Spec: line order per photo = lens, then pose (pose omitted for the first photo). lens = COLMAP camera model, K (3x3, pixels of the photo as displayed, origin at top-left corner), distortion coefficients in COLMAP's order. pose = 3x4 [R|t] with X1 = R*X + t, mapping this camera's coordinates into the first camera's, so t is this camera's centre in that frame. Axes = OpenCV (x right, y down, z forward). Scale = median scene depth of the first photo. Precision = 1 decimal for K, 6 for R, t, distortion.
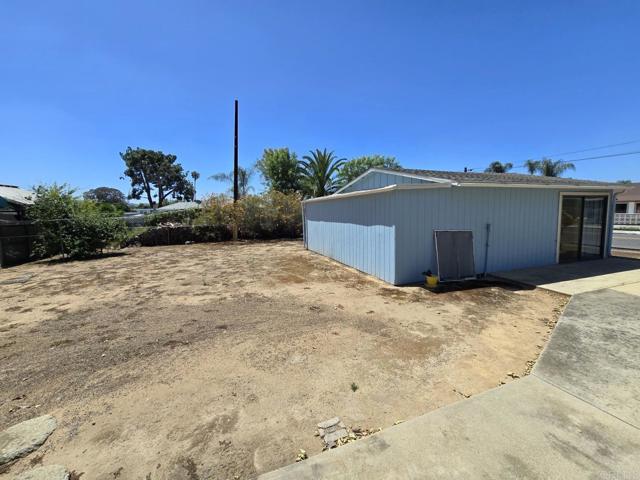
lens RADIAL K [[262.0, 0, 319.9], [0, 262.0, 237.9], [0, 0, 1]] dist [-0.009312, 0.000548]
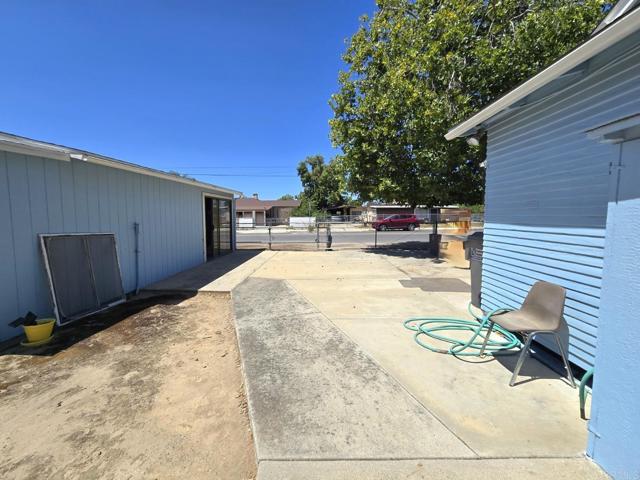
lens RADIAL K [[262.0, 0, 317.1], [0, 262.0, 228.1], [0, 0, 1]] dist [-0.009312, 0.000548]
pose [[0.361524, -0.030939, 0.931849, 0.168369], [0.094731, 0.995496, -0.003700, 0.015516], [-0.927538, 0.089613, 0.362827, 0.310175]]
